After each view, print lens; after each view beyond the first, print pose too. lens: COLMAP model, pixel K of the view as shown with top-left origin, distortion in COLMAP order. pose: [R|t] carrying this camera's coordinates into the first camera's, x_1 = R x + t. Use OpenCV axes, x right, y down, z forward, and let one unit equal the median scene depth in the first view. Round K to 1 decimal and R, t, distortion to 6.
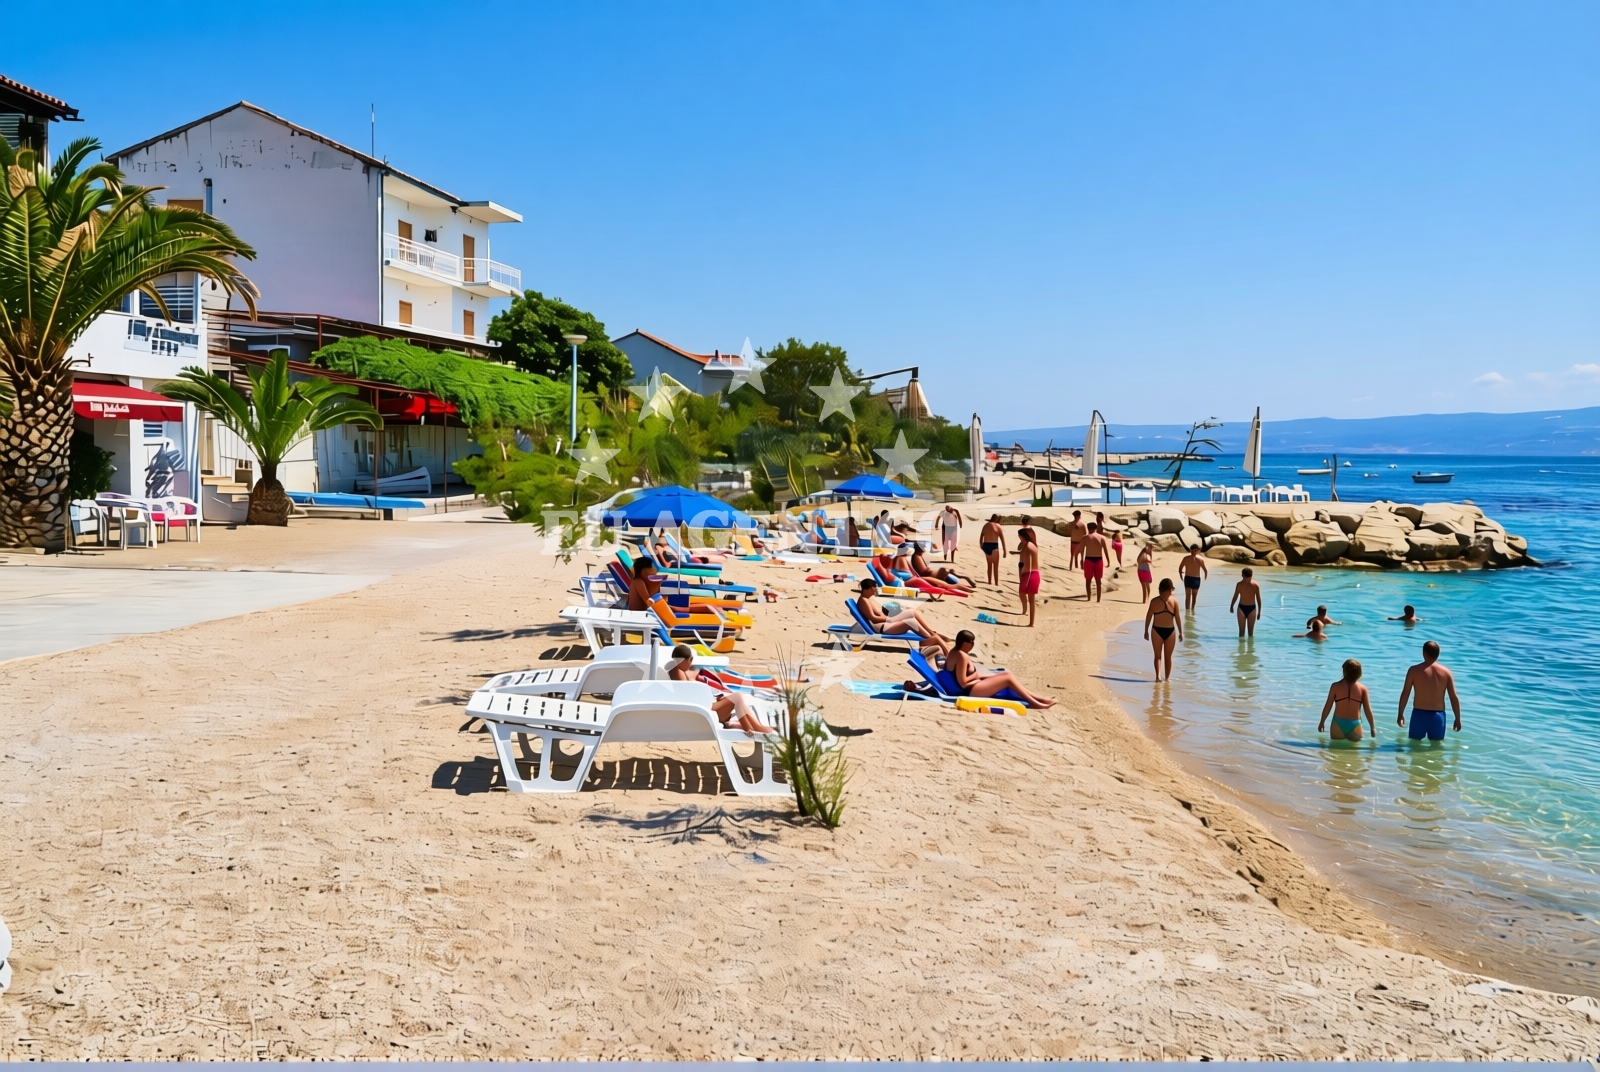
lens RADIAL K [[1120.5, 0, 800.0], [0, 1120.5, 536.0], [0, 0, 1]] dist [0.074106, -0.098651]
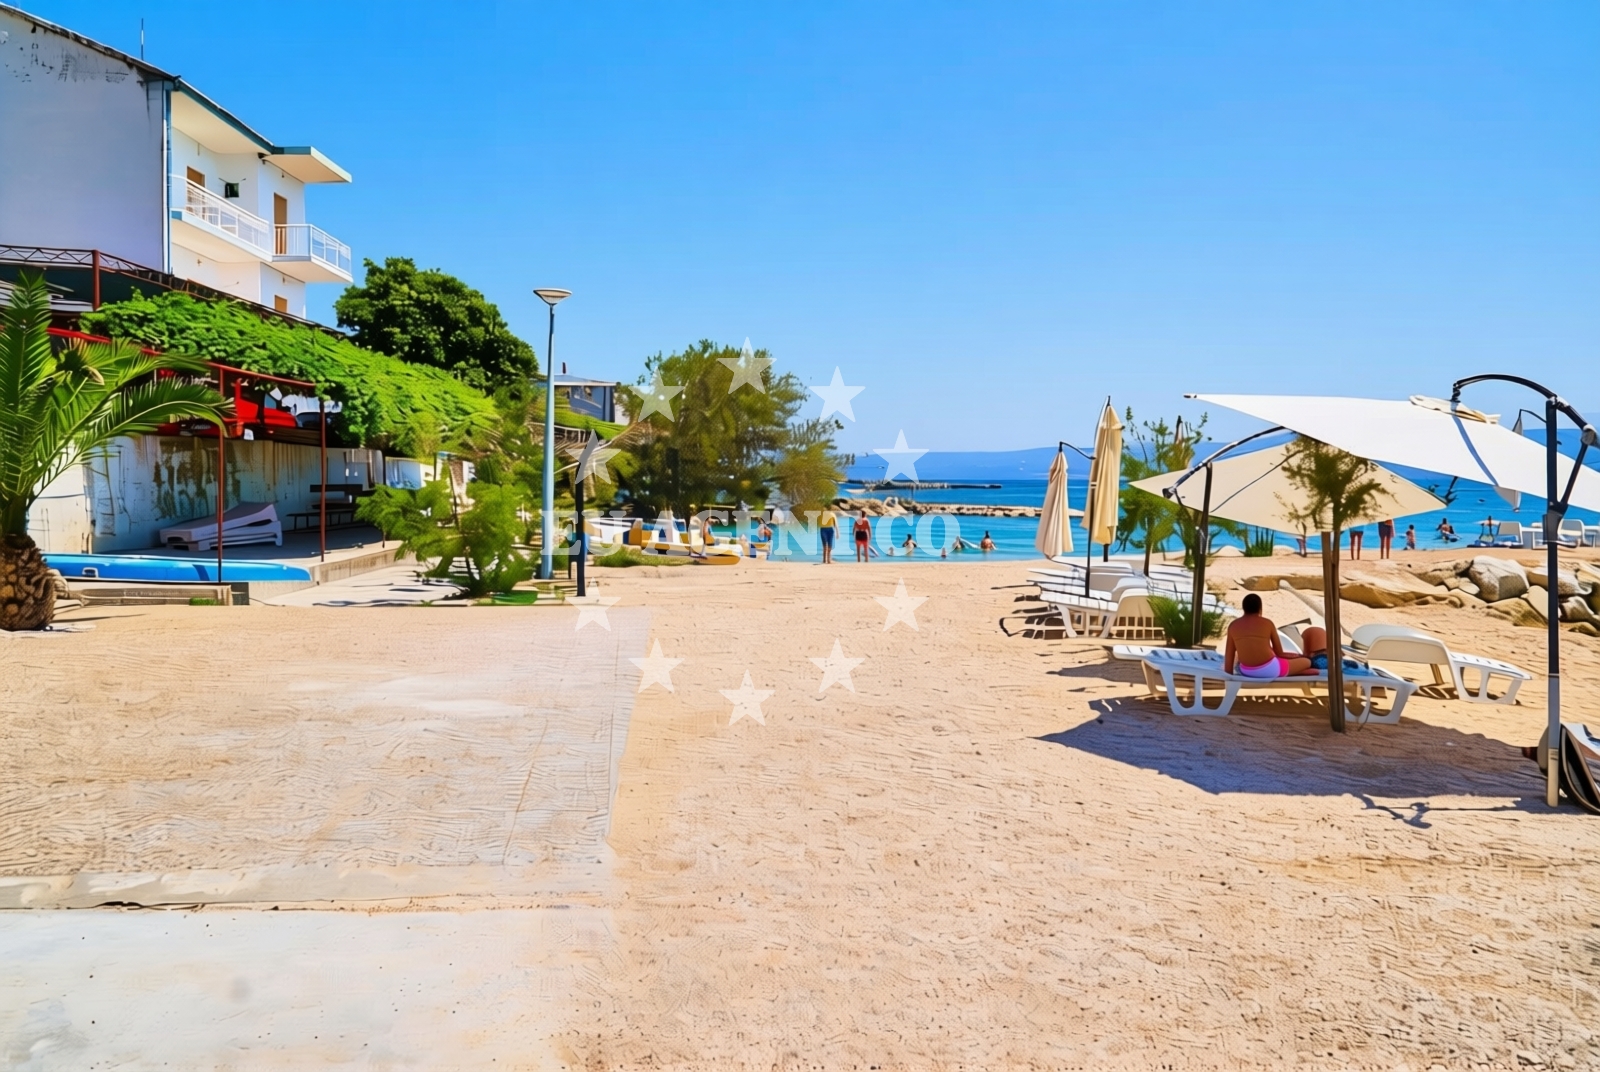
lens RADIAL K [[1120.5, 0, 800.0], [0, 1120.5, 536.0], [0, 0, 1]] dist [0.074106, -0.098651]
pose [[0.982110, -0.013691, 0.187810, -0.129420], [0.018816, 0.999497, -0.025531, -0.017989], [-0.187366, 0.028608, 0.981874, 0.261689]]
